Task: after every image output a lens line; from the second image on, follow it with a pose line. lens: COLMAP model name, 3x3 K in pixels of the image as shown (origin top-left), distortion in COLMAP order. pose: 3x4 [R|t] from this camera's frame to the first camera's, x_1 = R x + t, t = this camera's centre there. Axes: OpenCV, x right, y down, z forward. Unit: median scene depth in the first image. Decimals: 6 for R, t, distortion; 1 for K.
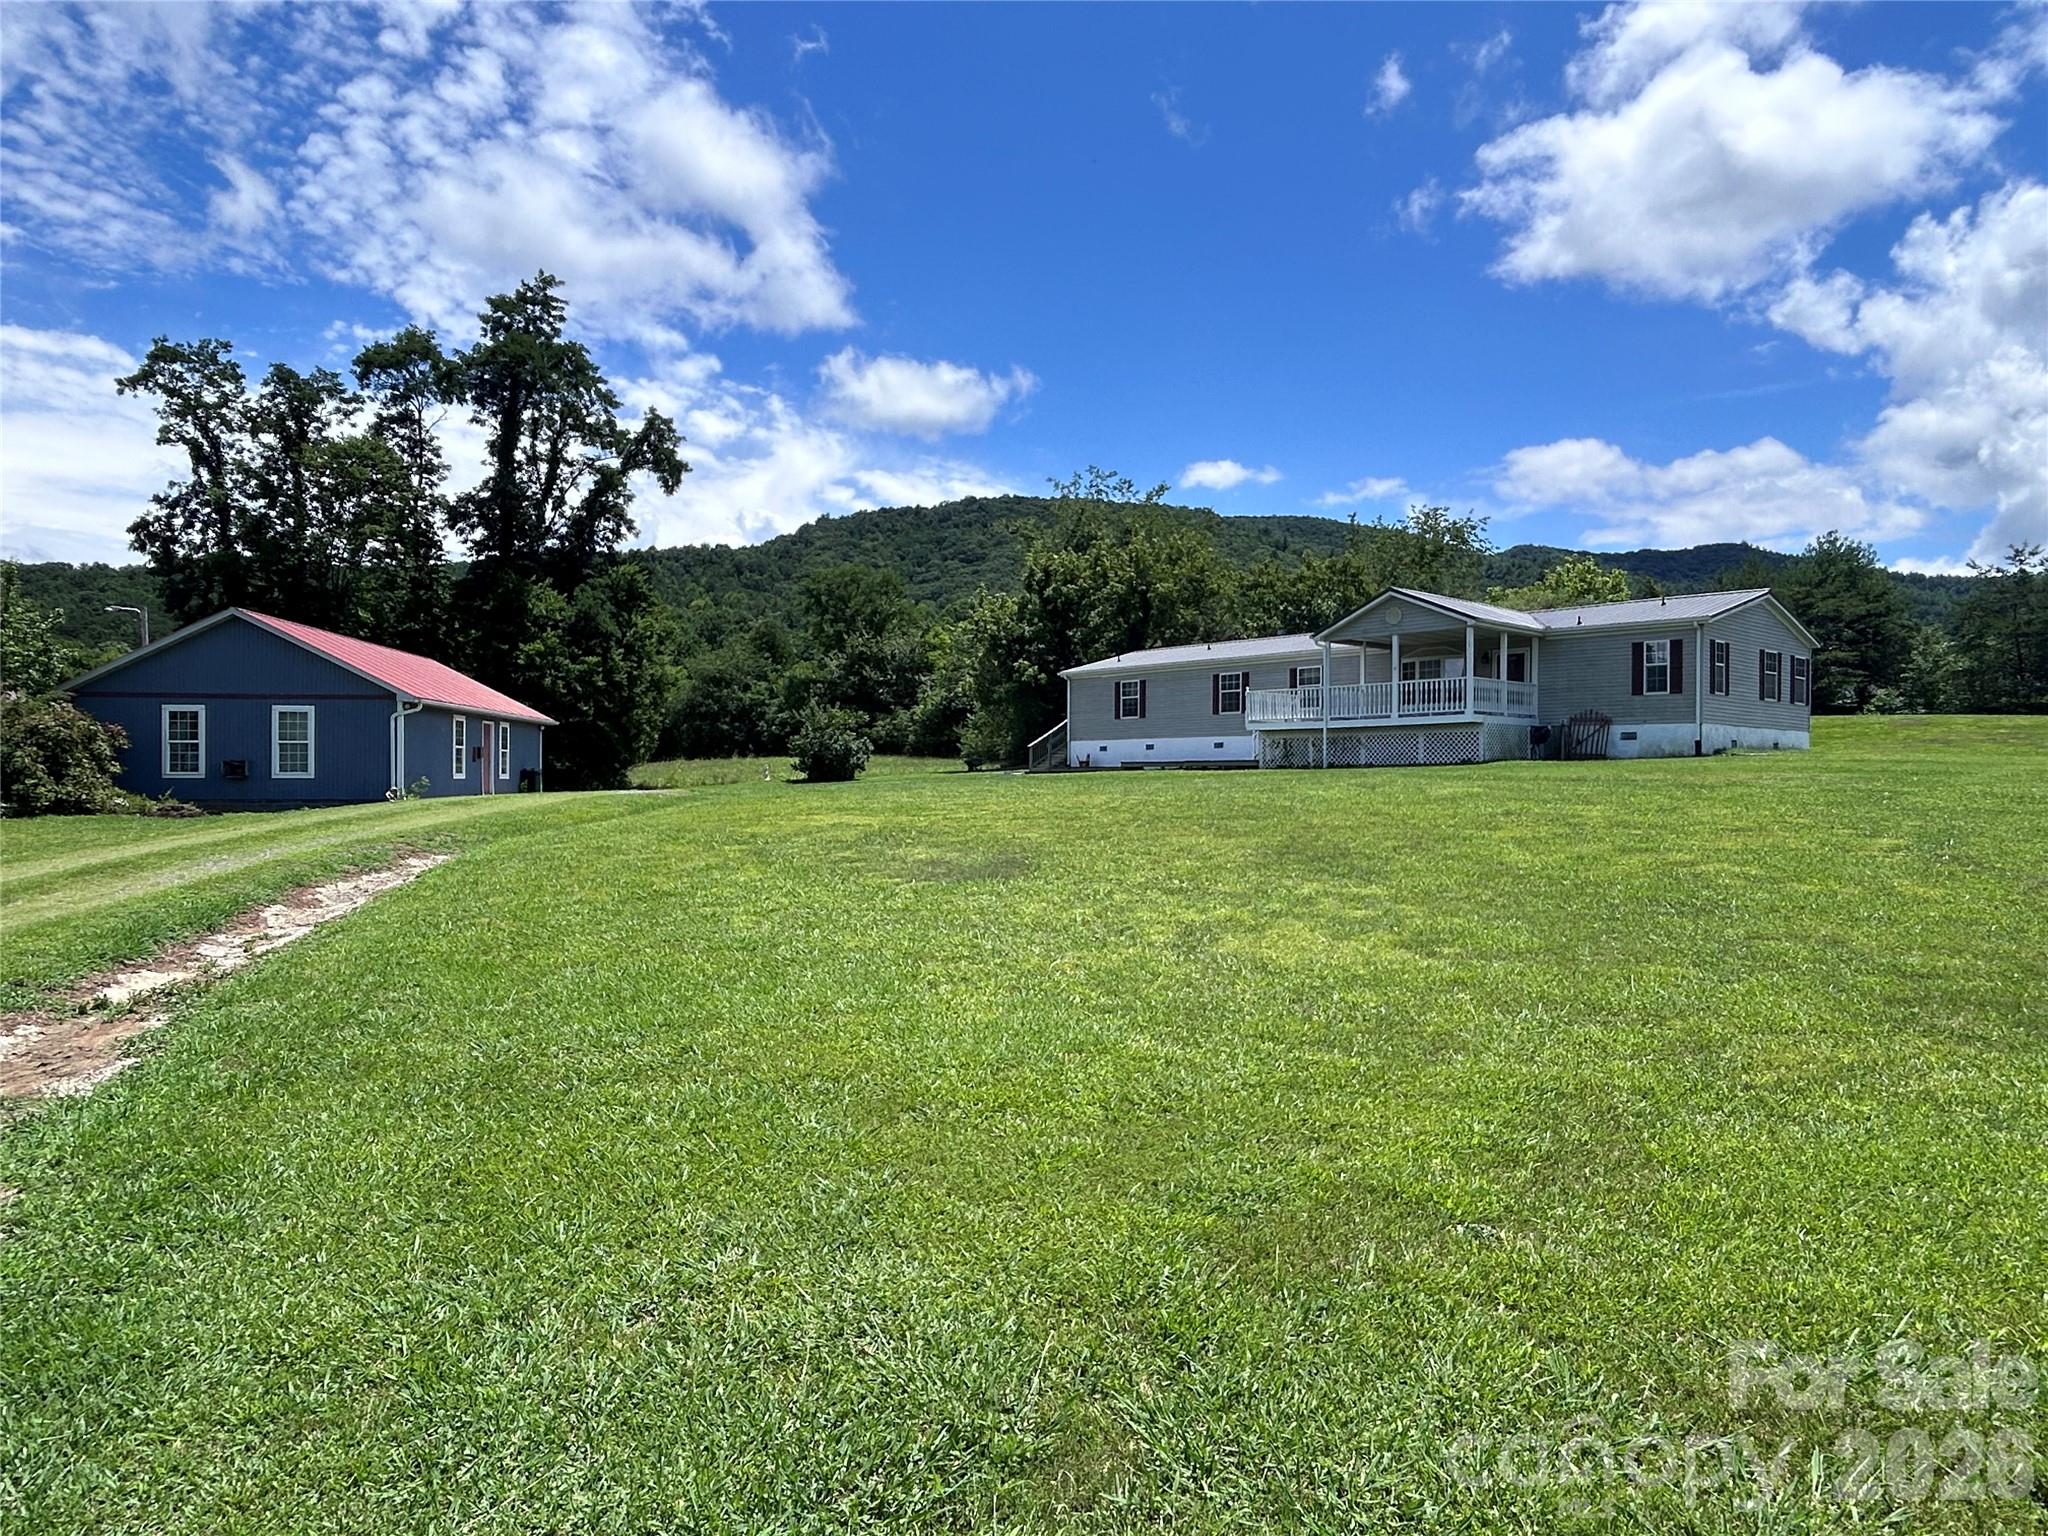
lens RADIAL K [[1277.8, 0, 1020.5], [0, 1277.8, 759.6], [0, 0, 1]] dist [0.006631, -0.009788]
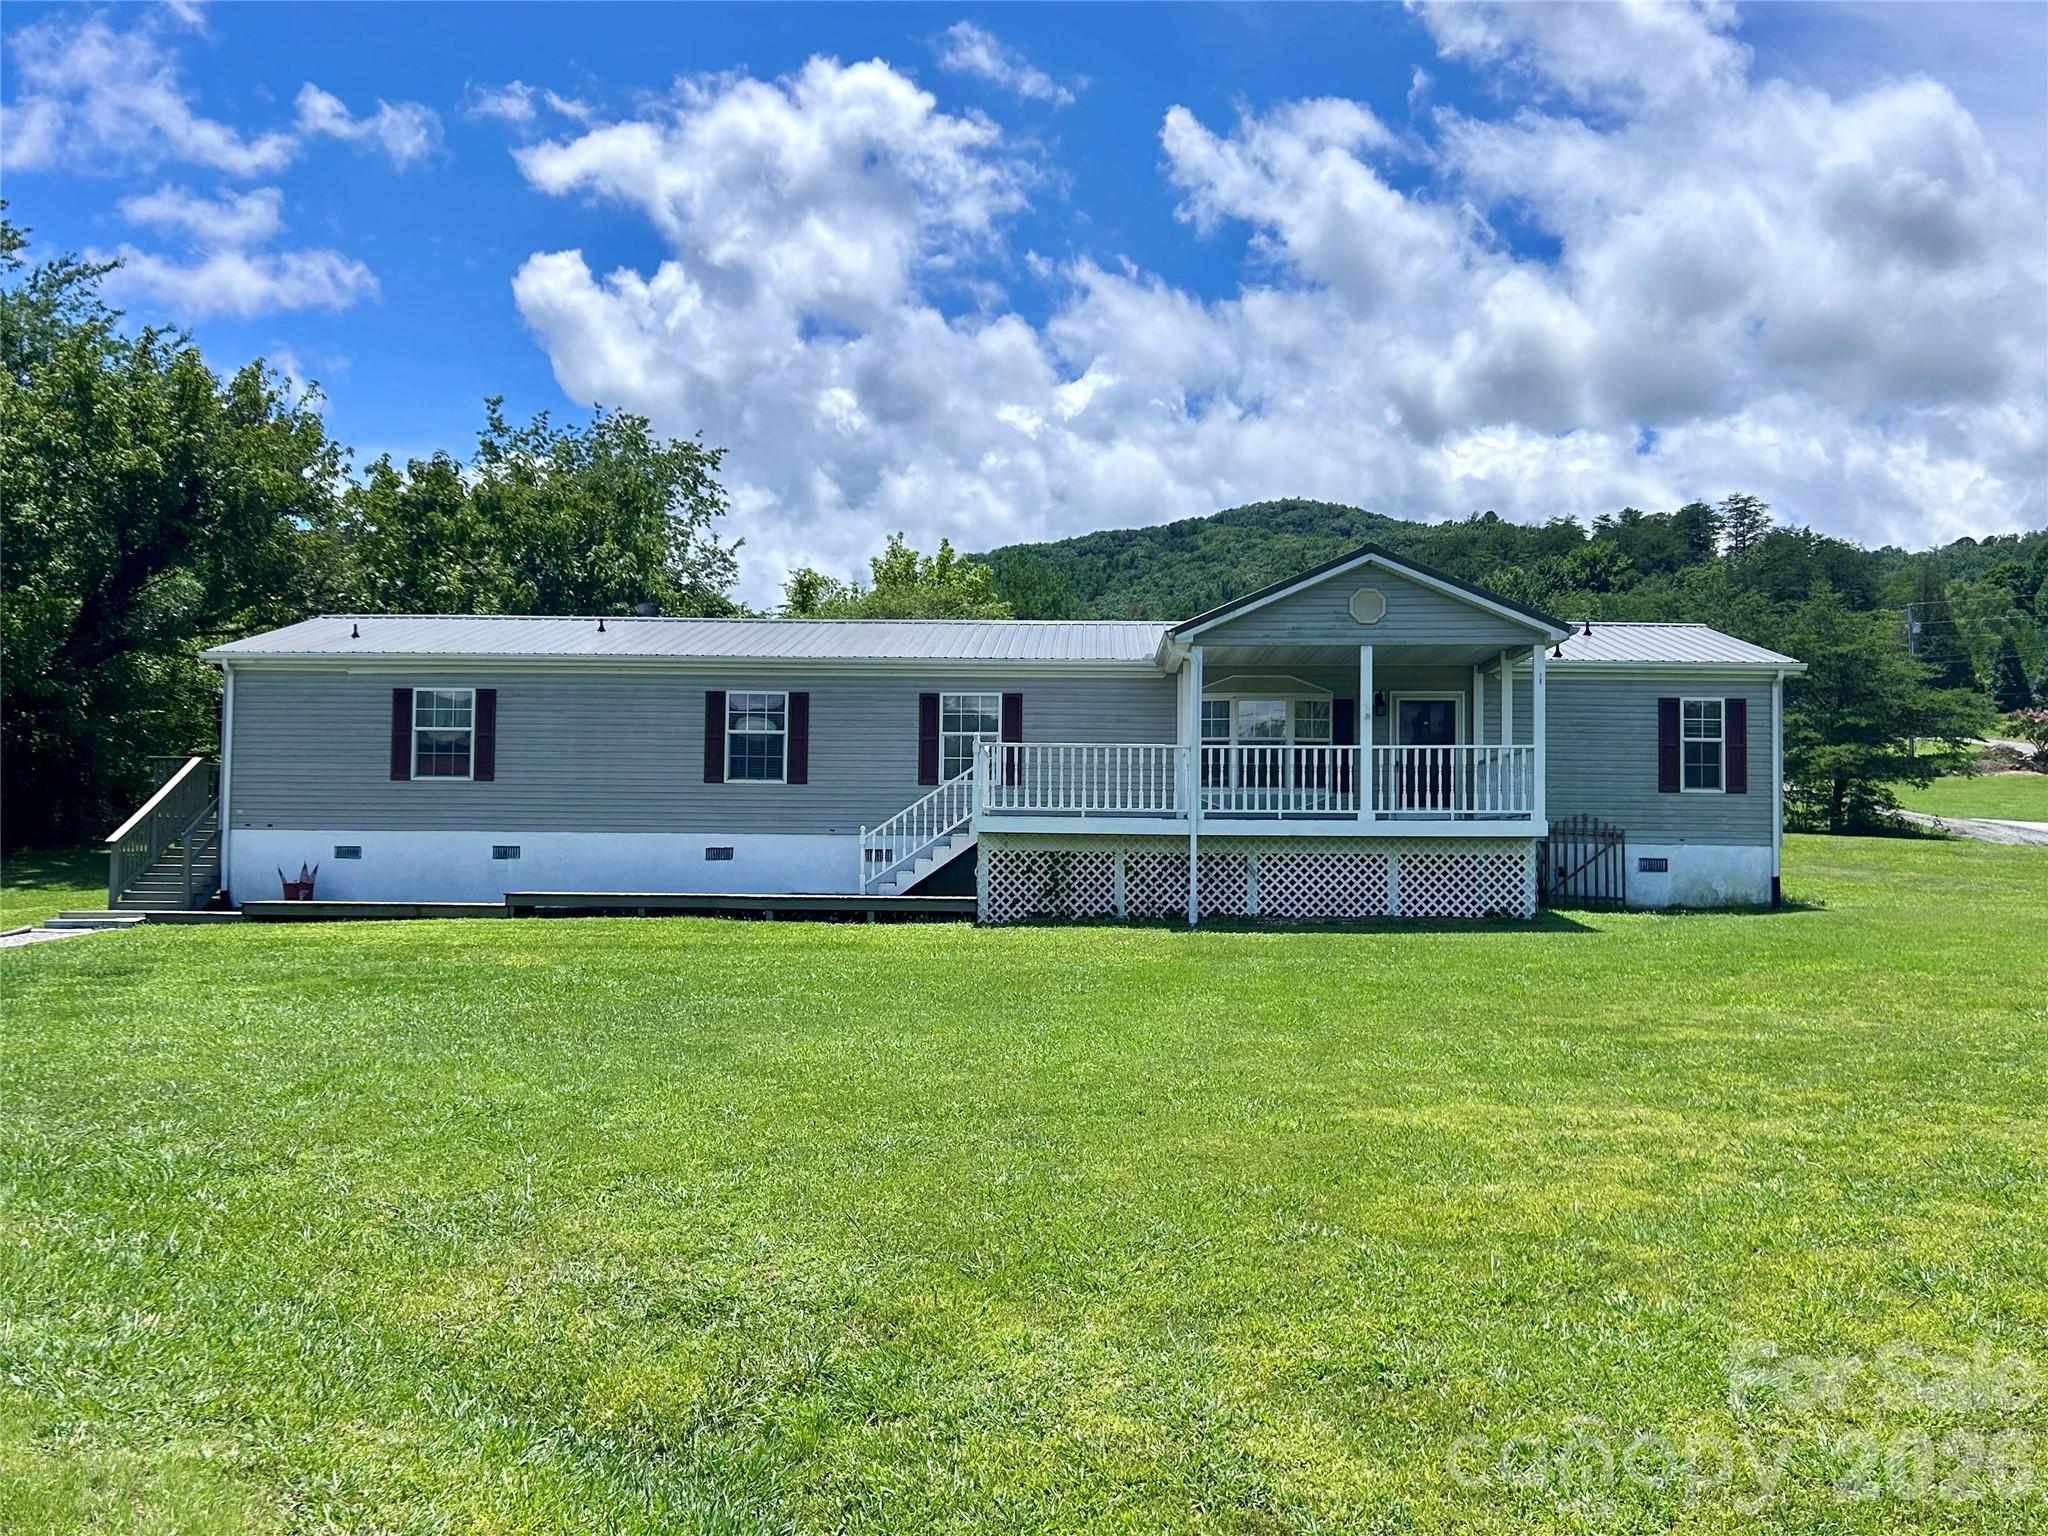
lens RADIAL K [[1852.7, 0, 1021.7], [0, 1852.7, 770.3], [0, 0, 1]] dist [0.075065, -0.000793]
pose [[0.685739, 0.040013, 0.726747, -0.299037], [-0.019333, 0.999137, -0.036768, -0.023557], [-0.727591, 0.011163, 0.685921, 0.625150]]
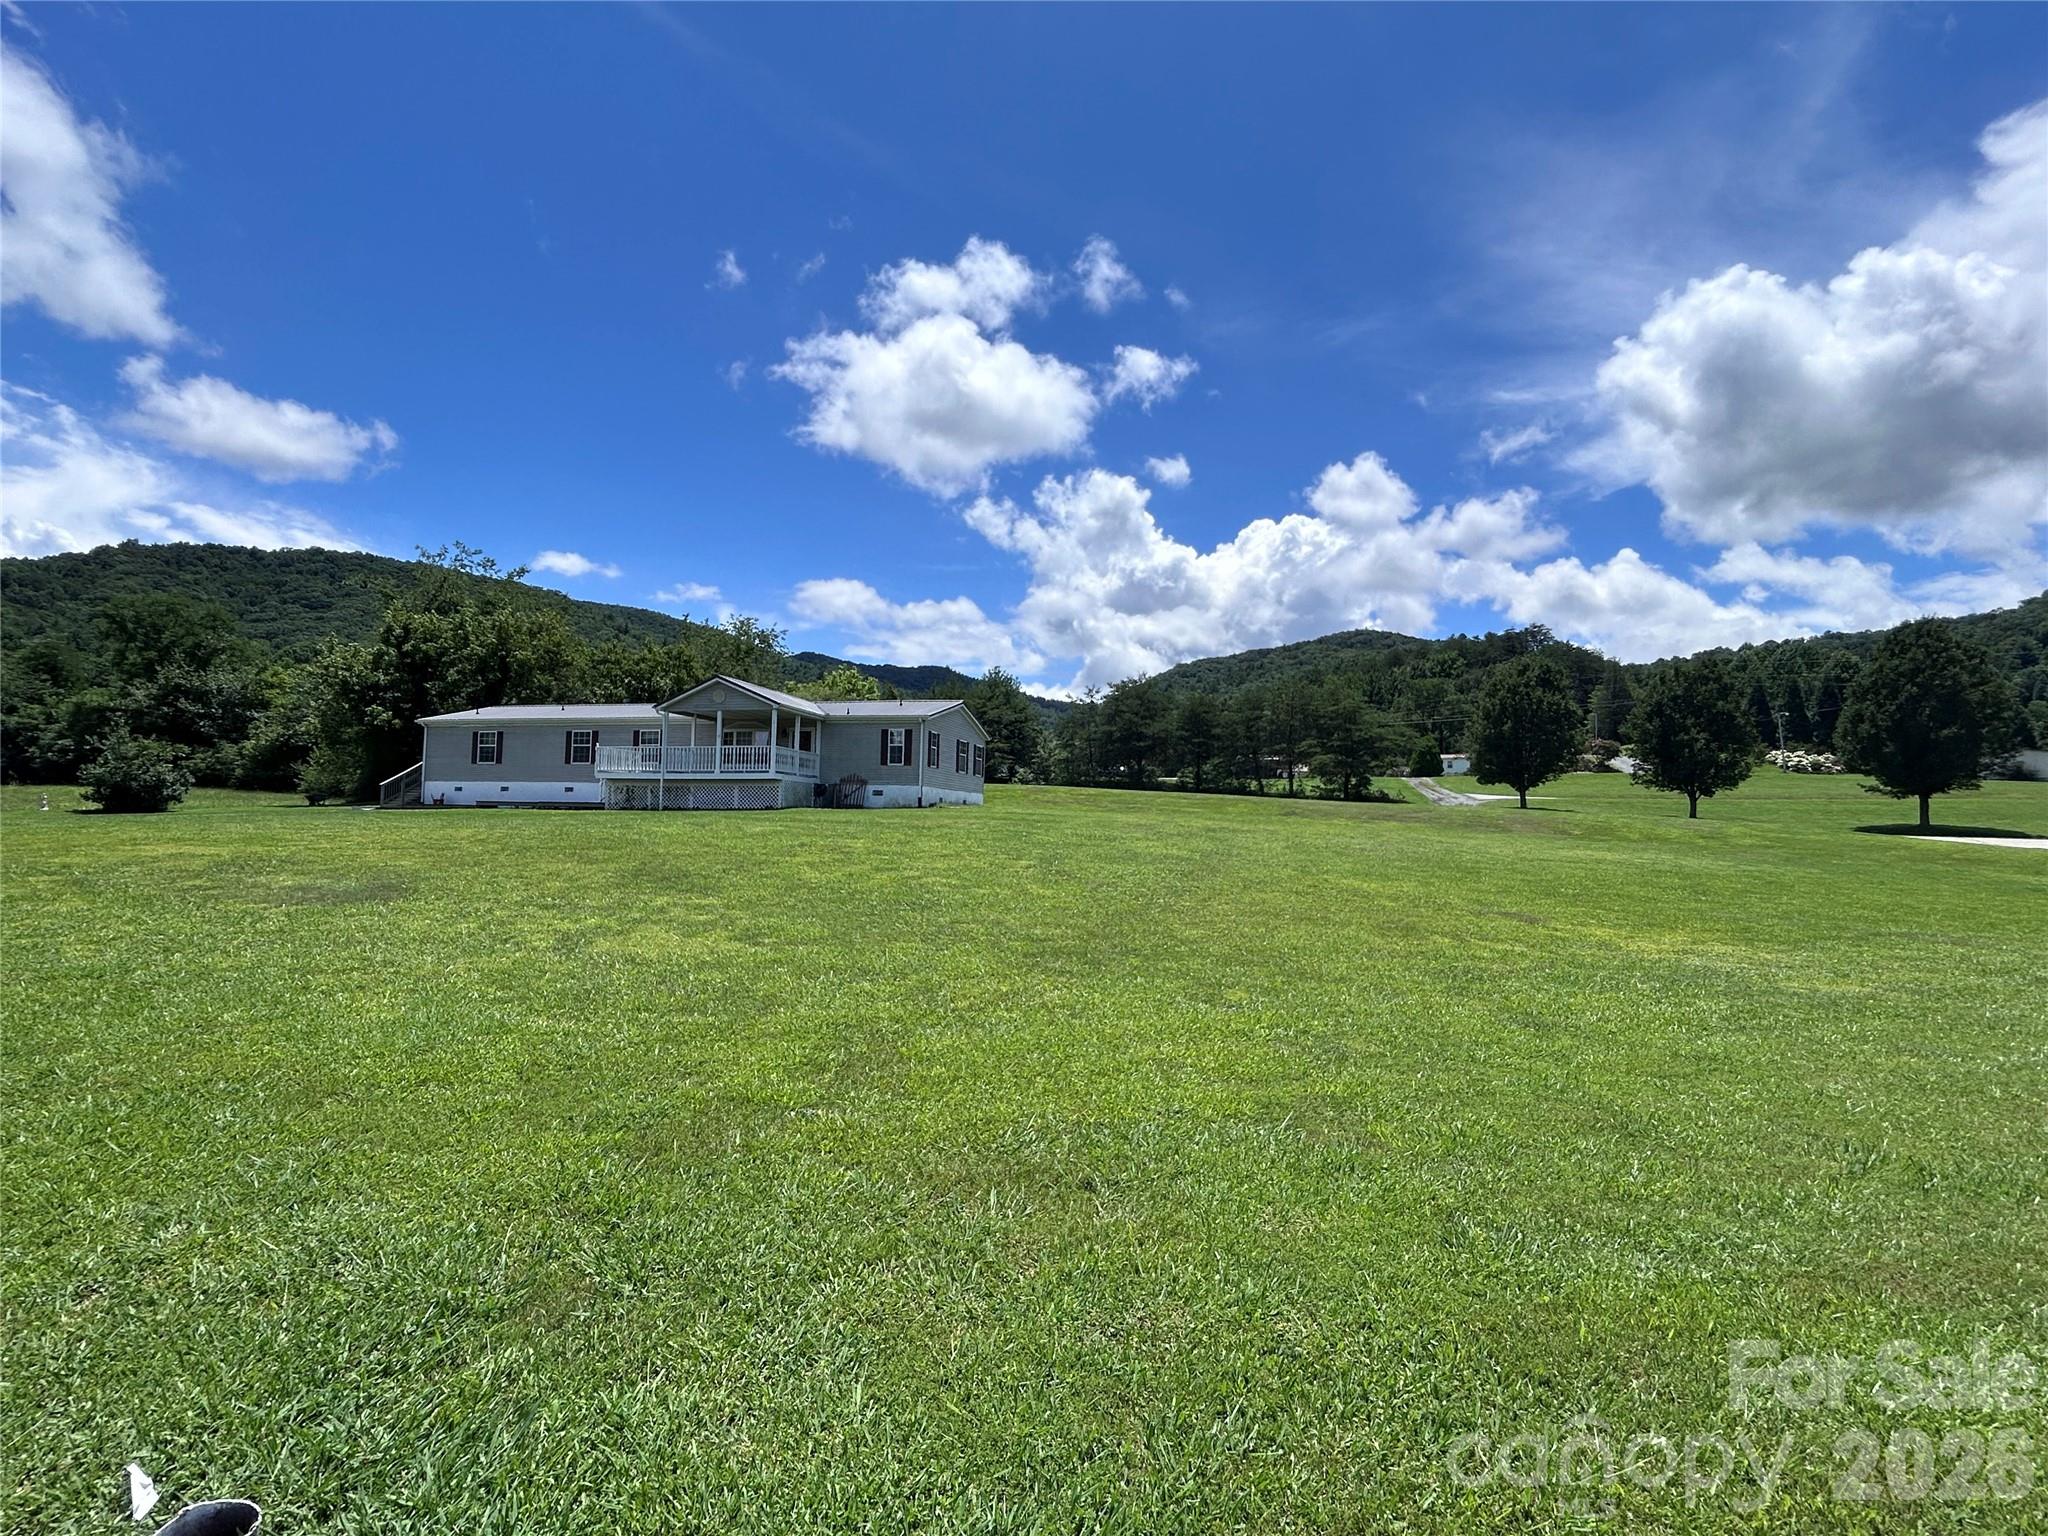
lens RADIAL K [[993.8, 0, 1019.3], [0, 993.8, 782.7], [0, 0, 1]] dist [0.000398, 0.001003]
pose [[0.829006, 0.037840, 0.557958, -0.021943], [-0.025232, 0.999223, -0.030278, 0.000260], [-0.558670, 0.011022, 0.829317, -0.028009]]
